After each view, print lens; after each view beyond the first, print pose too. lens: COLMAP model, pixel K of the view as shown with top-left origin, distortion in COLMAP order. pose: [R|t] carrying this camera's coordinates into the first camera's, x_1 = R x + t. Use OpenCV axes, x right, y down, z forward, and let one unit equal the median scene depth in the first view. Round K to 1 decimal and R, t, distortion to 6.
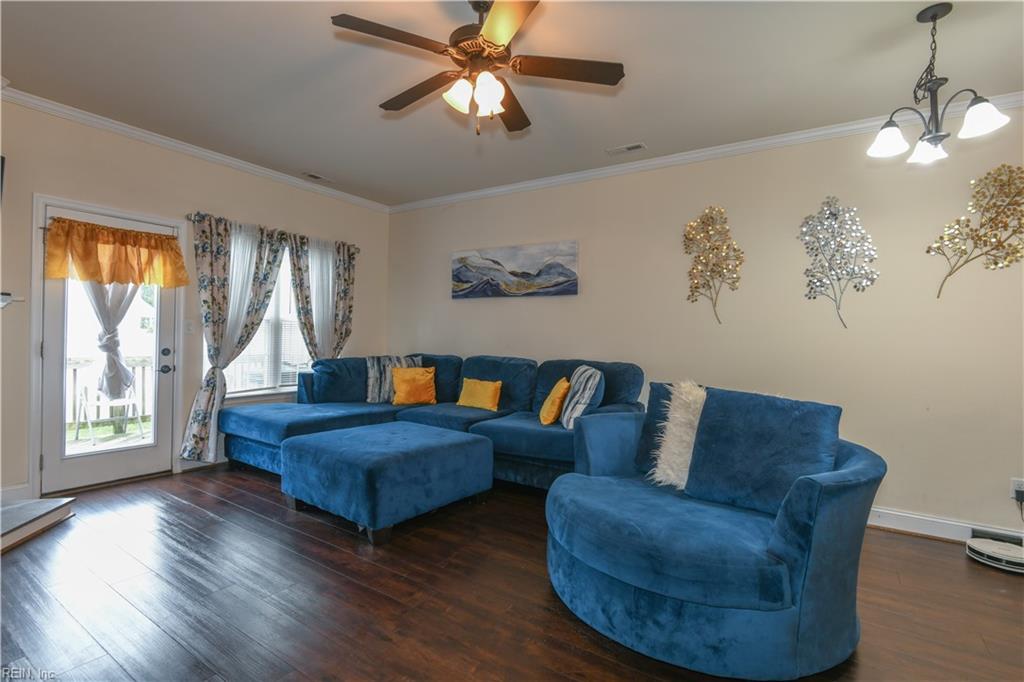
lens RADIAL K [[479.8, 0, 514.8], [0, 479.8, 339.8], [0, 0, 1]] dist [0.004503, -0.007771]
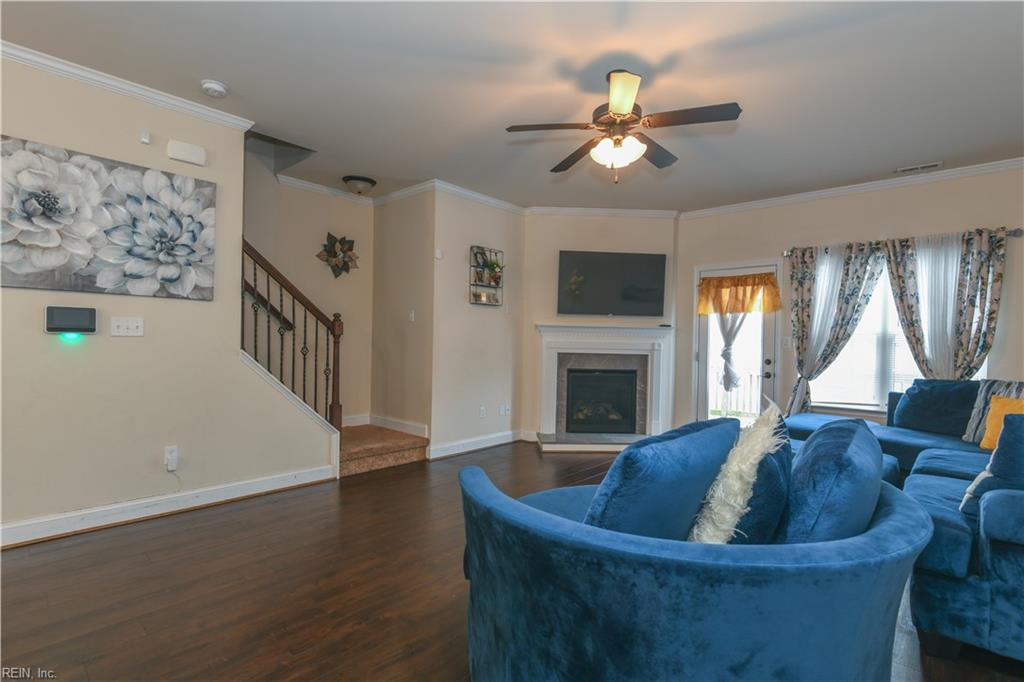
lens RADIAL K [[479.8, 0, 514.0], [0, 479.8, 341.5], [0, 0, 1]] dist [0.004503, -0.007771]
pose [[-0.151799, -0.023447, -0.988133, 0.668418], [-0.028136, 0.999416, -0.019392, 0.014634], [0.988011, 0.024859, -0.152370, 0.515247]]
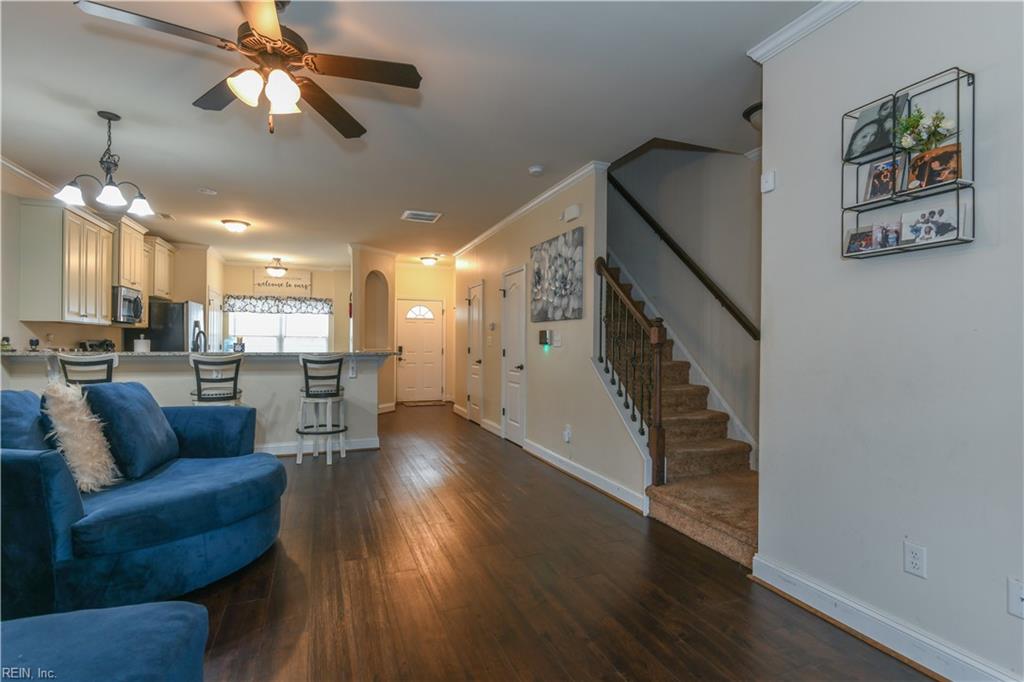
lens RADIAL K [[479.8, 0, 510.7], [0, 479.8, 343.4], [0, 0, 1]] dist [0.004503, -0.007771]
pose [[-0.819757, -0.033156, 0.571751, -0.575638], [-0.026768, 0.999450, 0.019578, -0.019520], [-0.572086, 0.000745, -0.820193, 0.835240]]
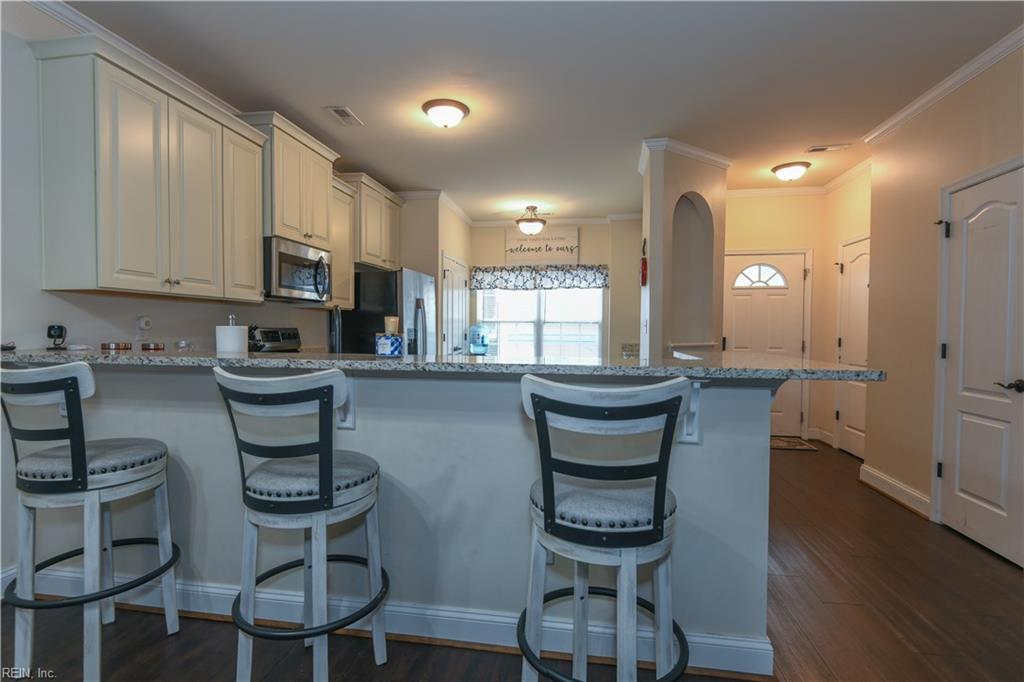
lens RADIAL K [[479.8, 0, 514.7], [0, 479.8, 349.5], [0, 0, 1]] dist [0.004503, -0.007771]
pose [[-0.415719, -0.067836, 0.906960, 0.233299], [-0.012787, 0.997552, 0.068751, 0.004795], [-0.909403, 0.016984, -0.415569, 0.304363]]
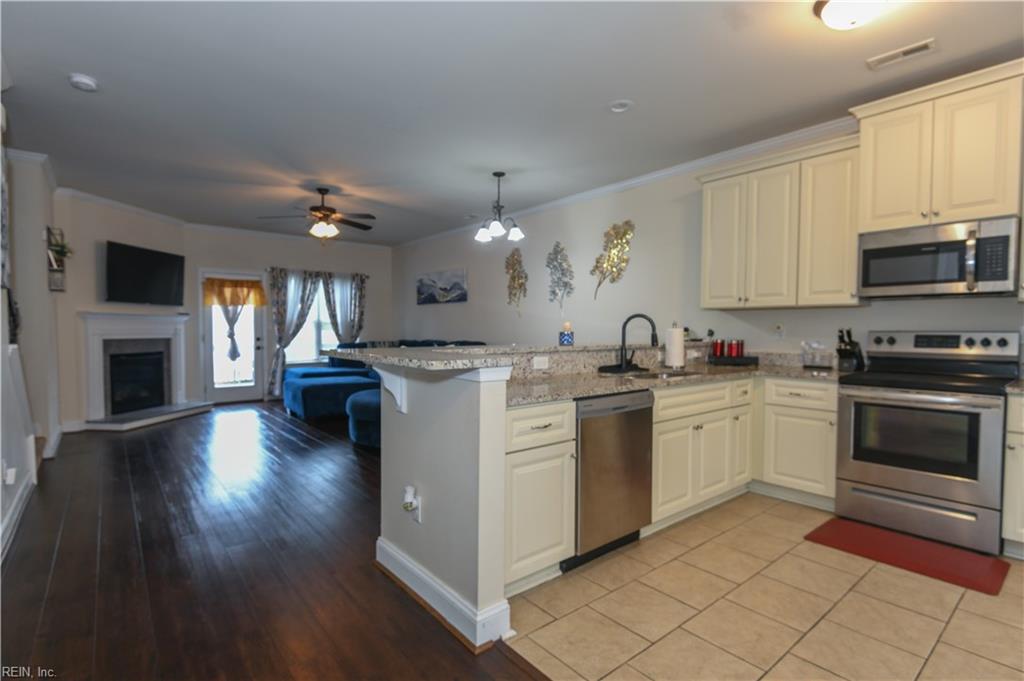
lens RADIAL K [[479.8, 0, 515.2], [0, 479.8, 348.8], [0, 0, 1]] dist [0.004503, -0.007771]
pose [[0.957919, -0.009318, -0.286887, 0.860286], [0.018741, 0.999371, 0.030117, 0.025288], [0.286426, -0.034226, 0.957491, -0.598657]]
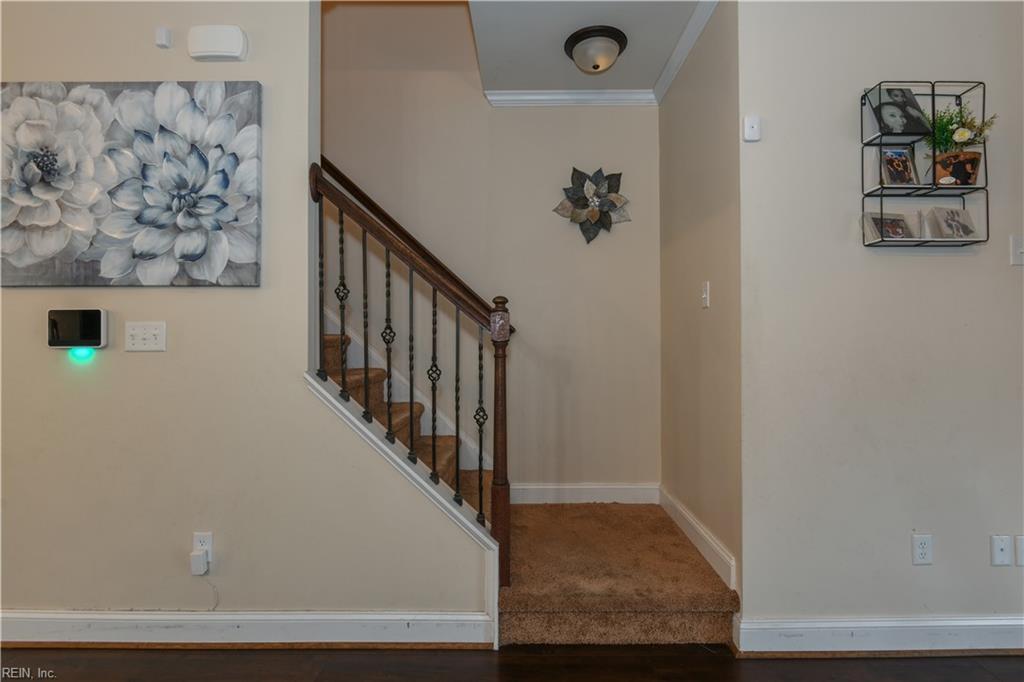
lens RADIAL K [[479.8, 0, 515.1], [0, 479.8, 335.5], [0, 0, 1]] dist [0.004503, -0.007771]
pose [[-0.836701, -0.026825, -0.547002, -0.038198], [-0.020800, 0.999636, -0.017206, -0.006406], [0.547265, -0.003019, -0.836954, 0.407418]]
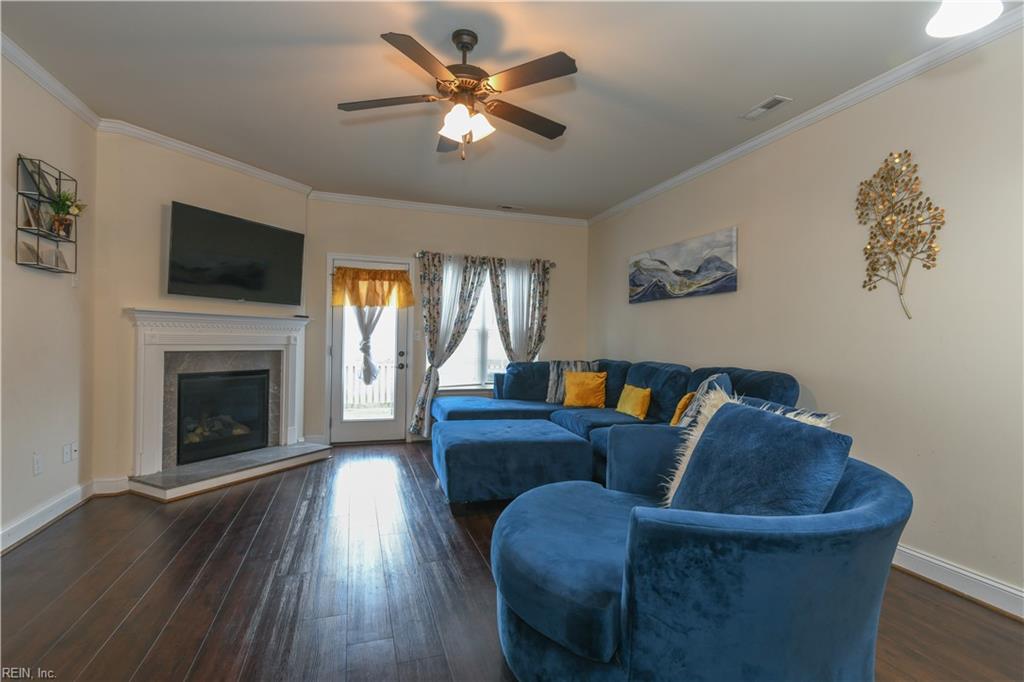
lens RADIAL K [[479.8, 0, 513.6], [0, 479.8, 340.8], [0, 0, 1]] dist [0.004503, -0.007771]
pose [[0.785906, -0.008977, -0.618281, 0.391103], [-0.001903, 0.999855, -0.016937, 0.010270], [0.618343, 0.014487, 0.785775, 0.105301]]
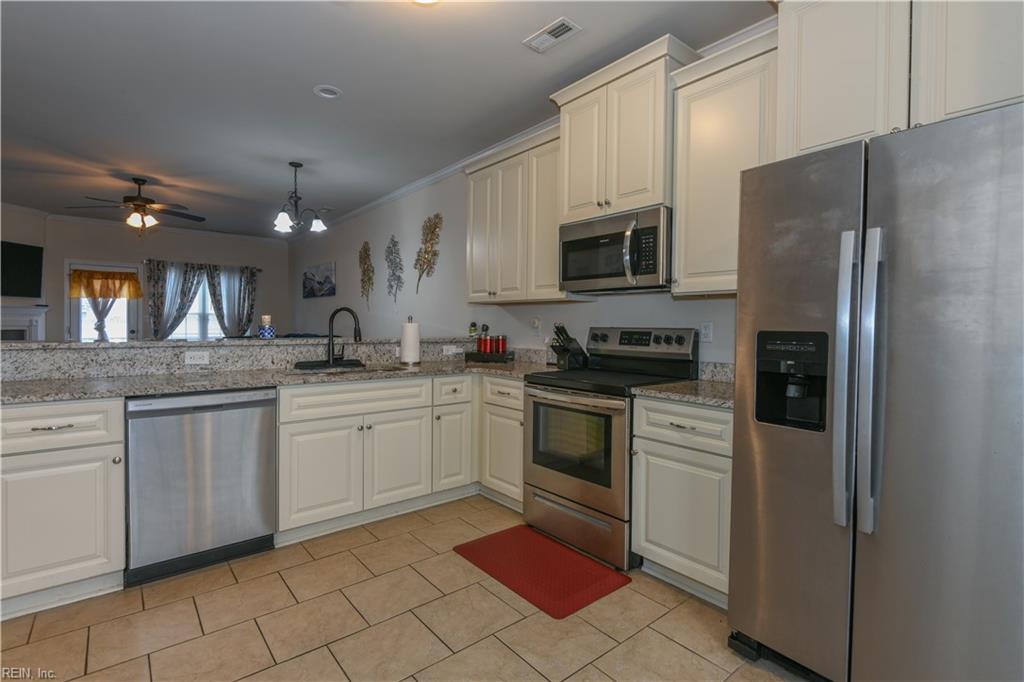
lens RADIAL K [[479.8, 0, 512.1], [0, 479.8, 332.7], [0, 0, 1]] dist [0.004503, -0.007771]
pose [[0.956175, -0.008456, -0.292675, 1.327715], [0.010306, 0.999935, 0.004781, 0.035326], [0.292616, -0.007588, 0.956200, -0.418906]]
